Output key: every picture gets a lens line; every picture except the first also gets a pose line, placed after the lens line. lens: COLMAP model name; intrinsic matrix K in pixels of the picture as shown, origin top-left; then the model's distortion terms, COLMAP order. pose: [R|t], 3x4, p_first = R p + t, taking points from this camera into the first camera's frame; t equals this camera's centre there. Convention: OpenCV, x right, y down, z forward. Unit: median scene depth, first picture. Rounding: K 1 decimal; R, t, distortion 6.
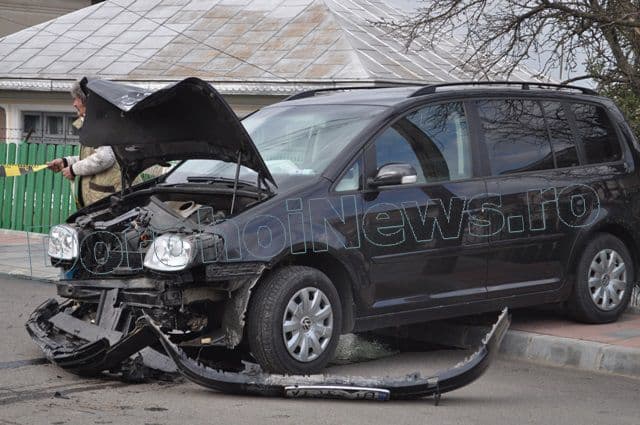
lens RADIAL K [[1479.6, 0, 320.0], [0, 1479.6, 212.5], [0, 0, 1]] dist [-0.003652, 0.074105]
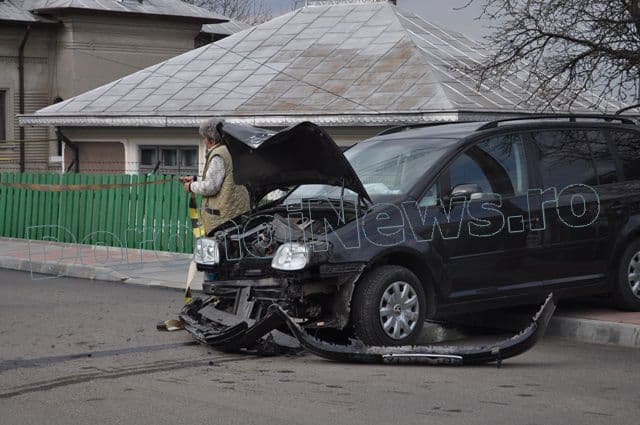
lens RADIAL K [[1479.6, 0, 320.0], [0, 1479.6, 212.5], [0, 0, 1]] dist [-0.003652, 0.074105]
pose [[0.997721, -0.022095, -0.063754, 0.006580], [0.021005, 0.999622, -0.017716, 0.011242], [0.064122, 0.016337, 0.997808, -0.272716]]
